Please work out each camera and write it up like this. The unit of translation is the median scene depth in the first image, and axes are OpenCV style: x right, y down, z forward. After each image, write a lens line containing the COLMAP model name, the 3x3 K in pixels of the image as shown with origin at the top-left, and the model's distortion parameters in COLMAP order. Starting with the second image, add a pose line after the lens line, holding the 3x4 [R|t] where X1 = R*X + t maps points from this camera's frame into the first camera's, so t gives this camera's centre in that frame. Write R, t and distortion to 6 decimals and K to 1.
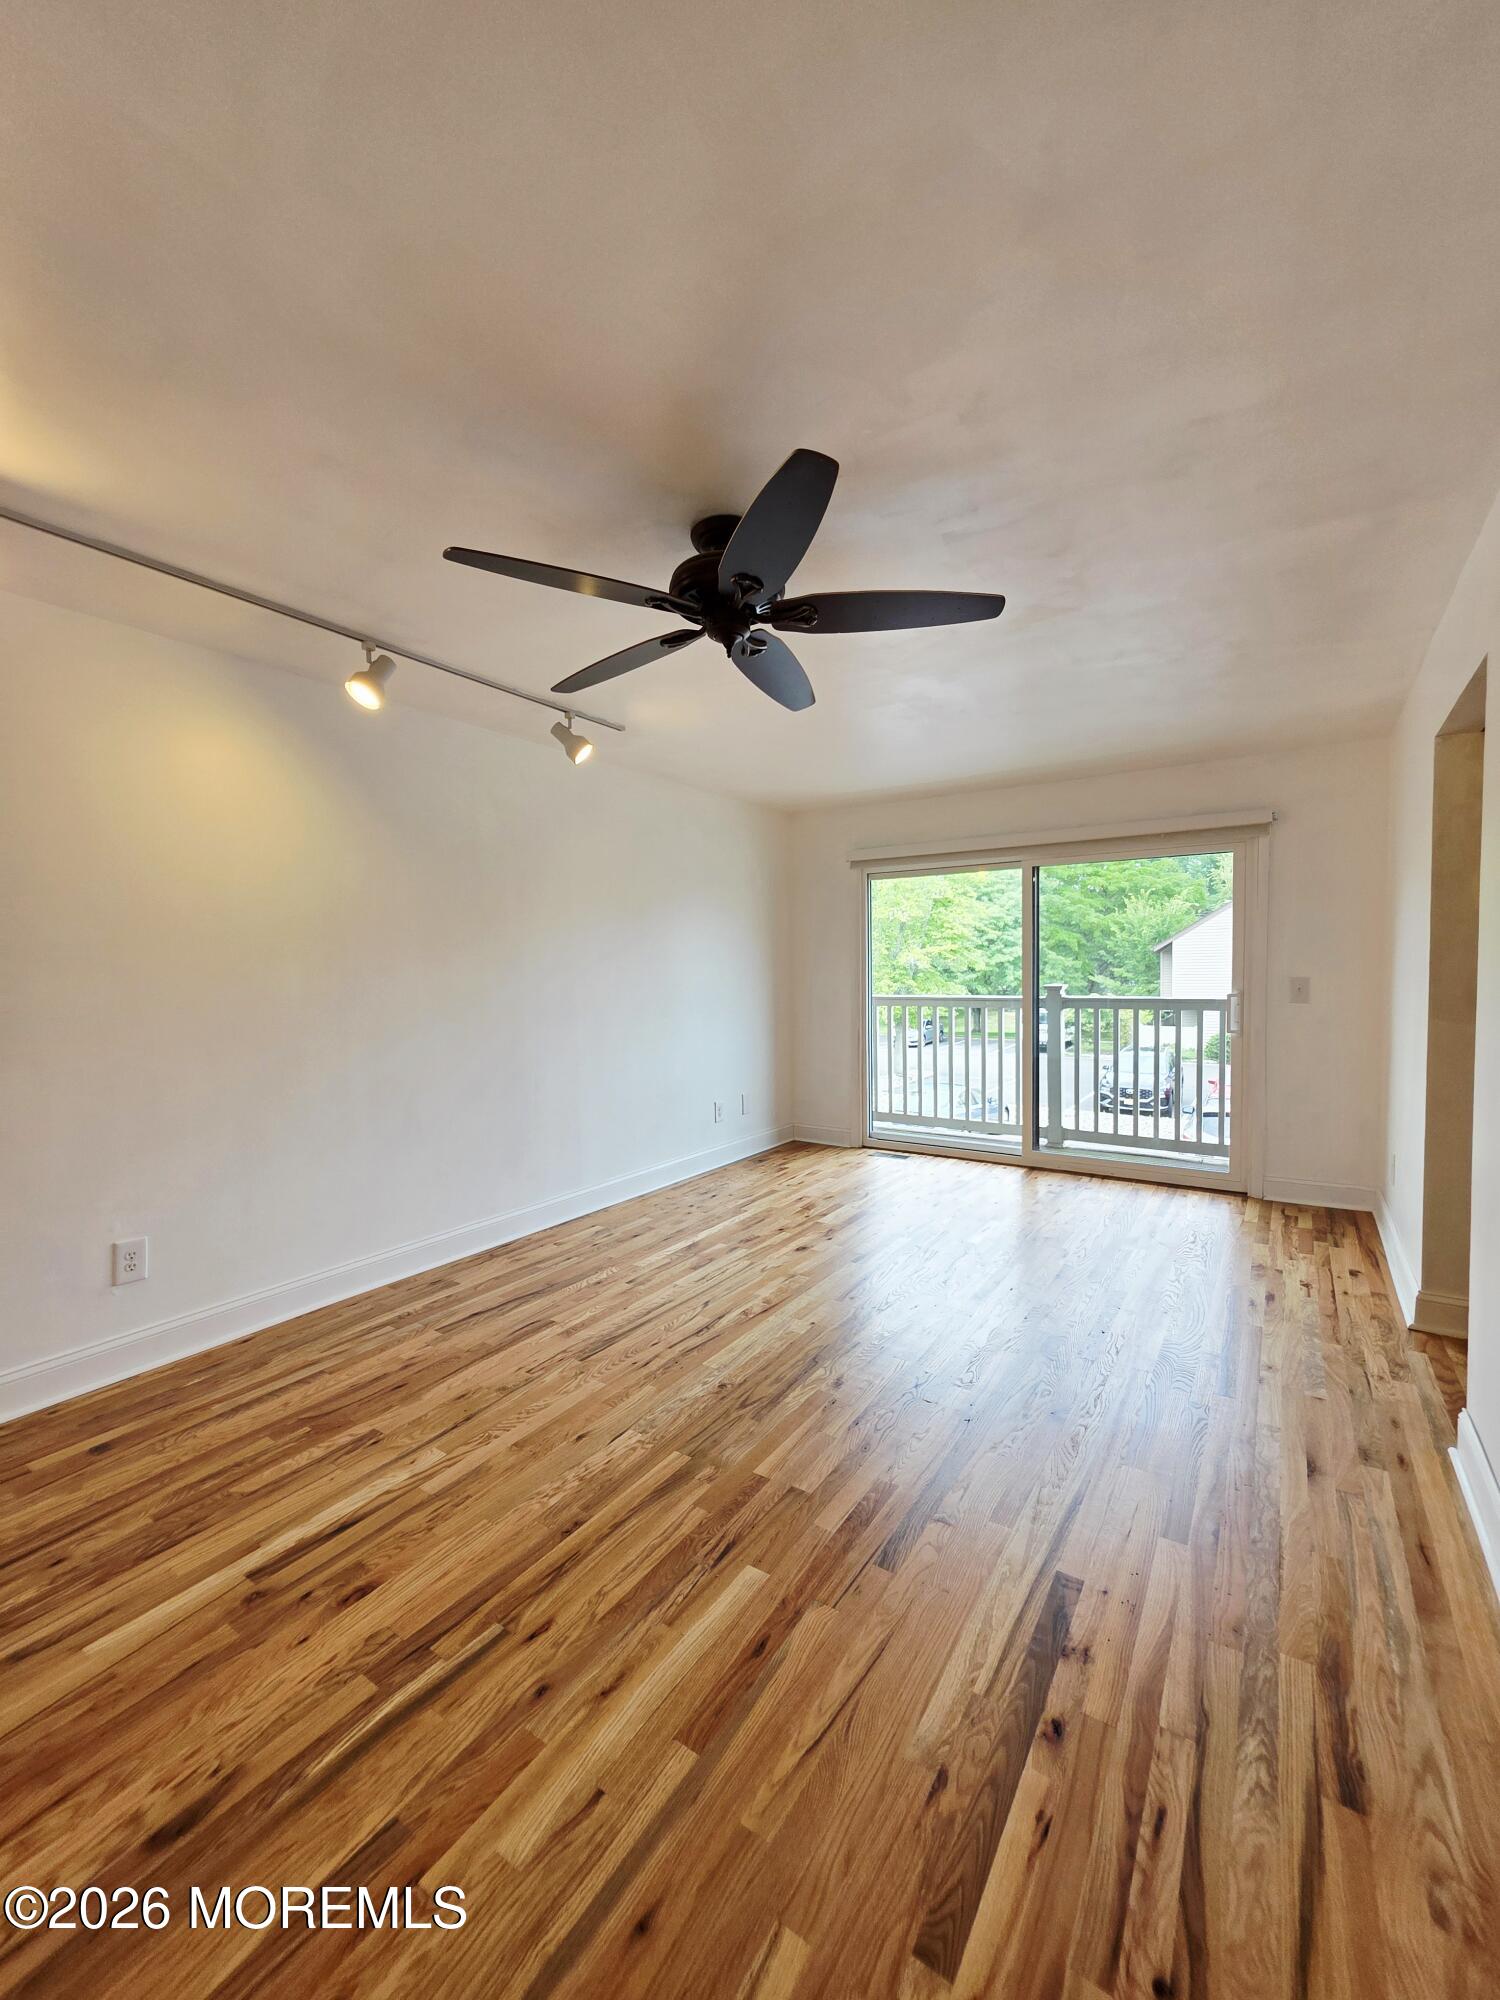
lens RADIAL K [[800.7, 0, 757.1], [0, 800.7, 1001.6], [0, 0, 1]] dist [-0.002486, 0.002141]
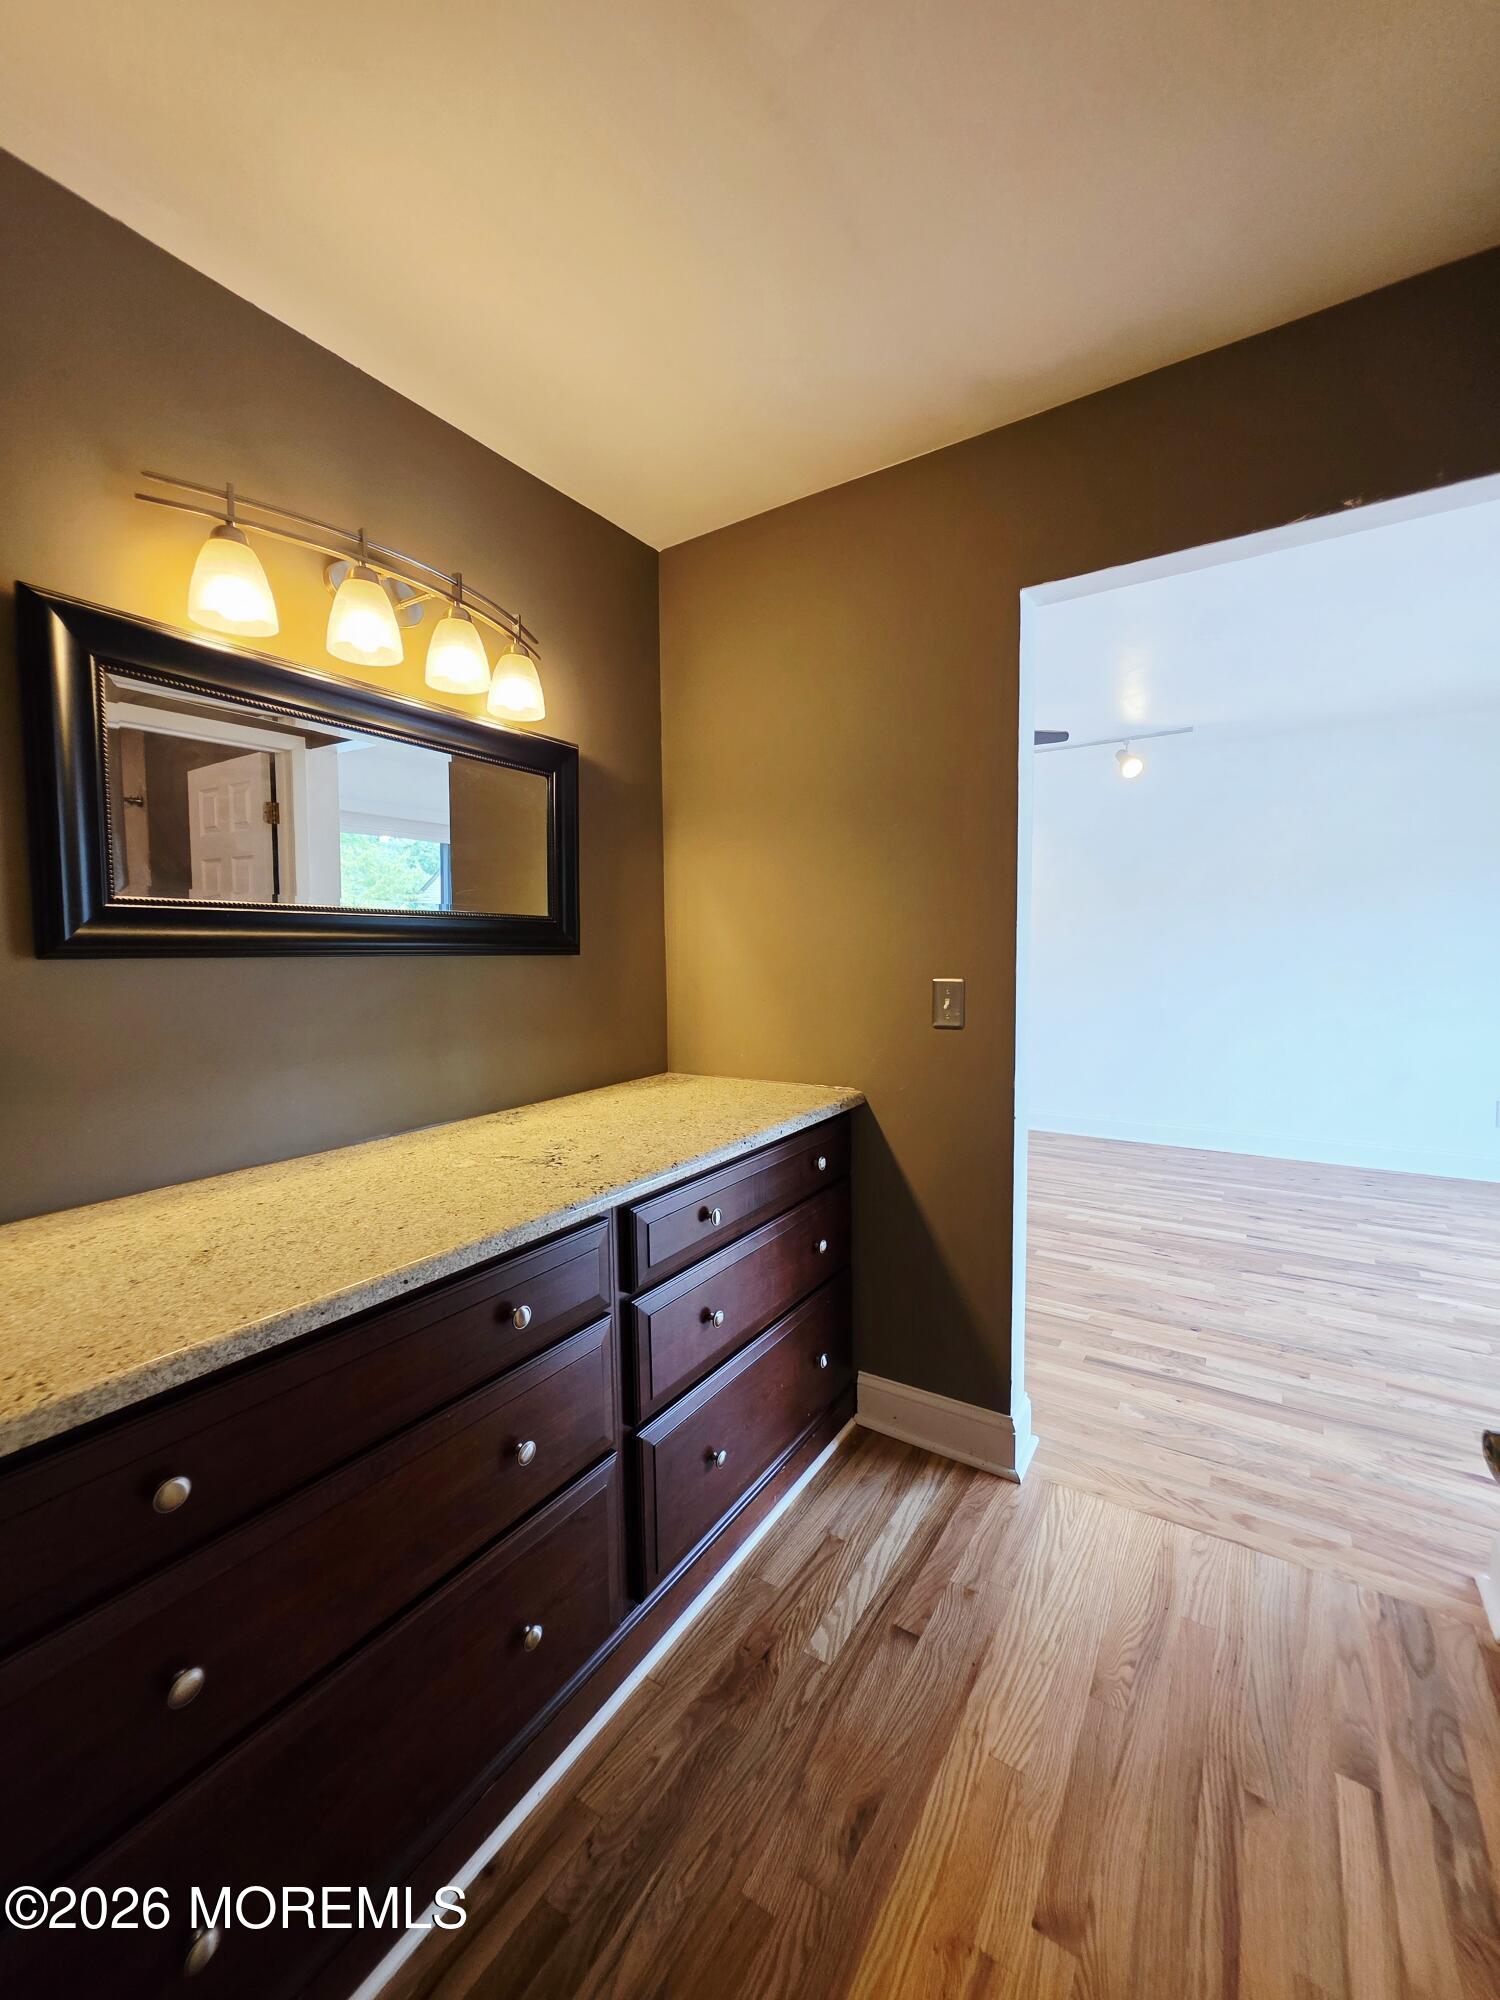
lens RADIAL K [[800.7, 0, 763.5], [0, 800.7, 1002.8], [0, 0, 1]] dist [-0.002486, 0.002141]
pose [[0.014242, 0.085441, -0.996241, 1.320852], [-0.028803, 0.995964, 0.085006, -0.031972], [0.999484, 0.027484, 0.016646, 0.475235]]
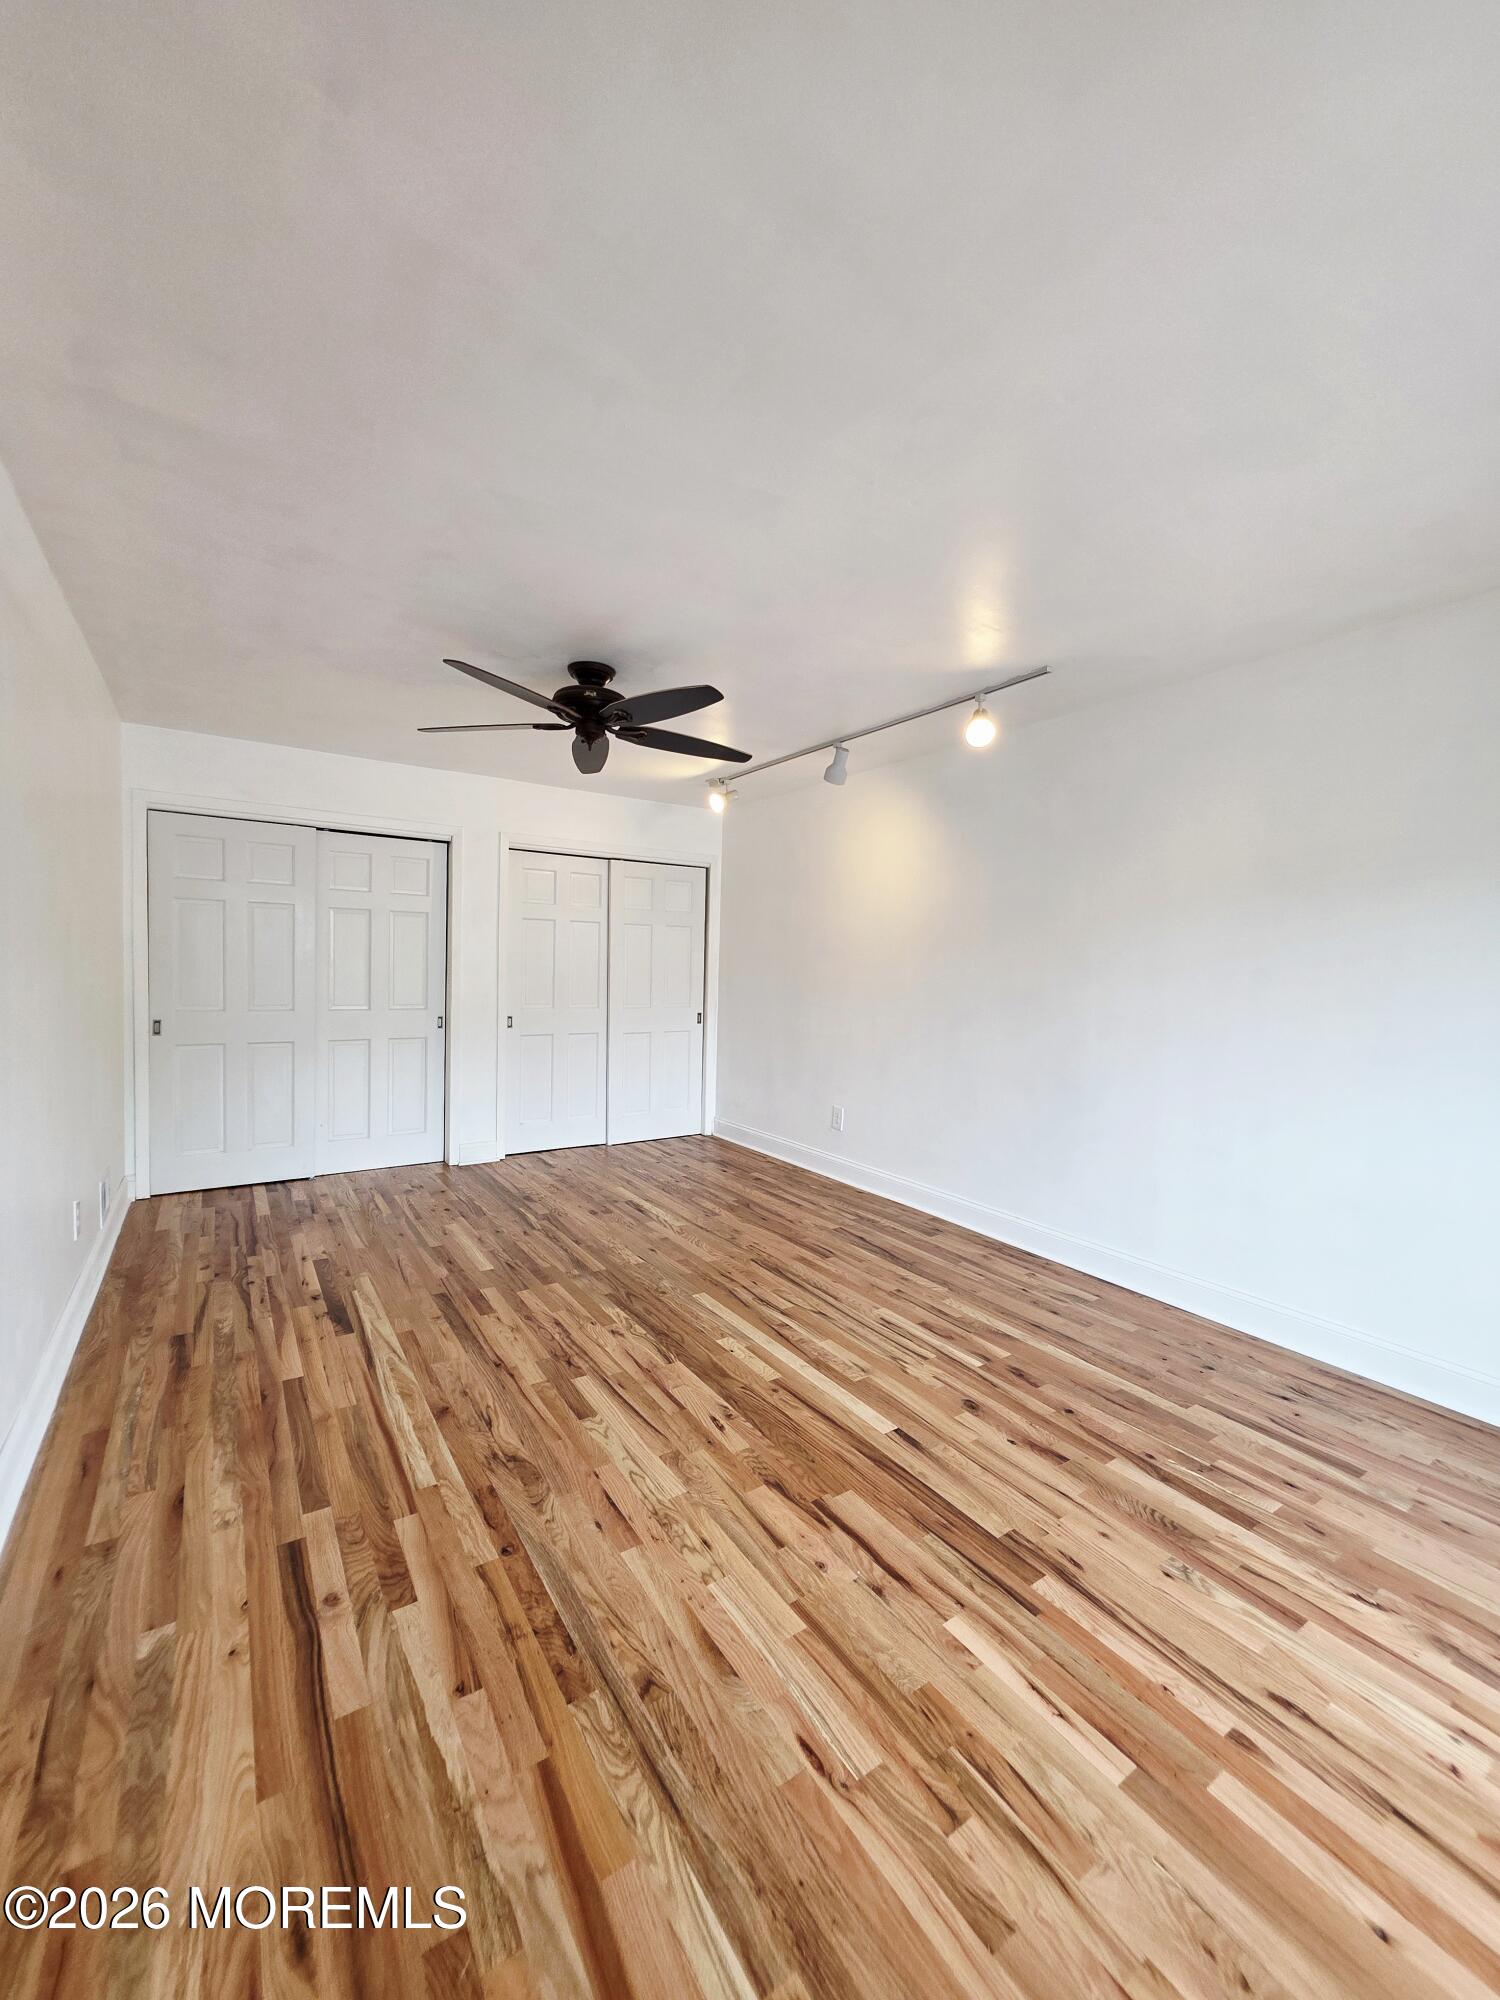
lens RADIAL K [[800.7, 0, 756.6], [0, 800.7, 998.0], [0, 0, 1]] dist [-0.002486, 0.002141]
pose [[-0.383692, 0.040584, -0.922569, 0.909027], [-0.057531, 0.996043, 0.067743, -0.063861], [0.921667, 0.079068, -0.379839, 1.378745]]
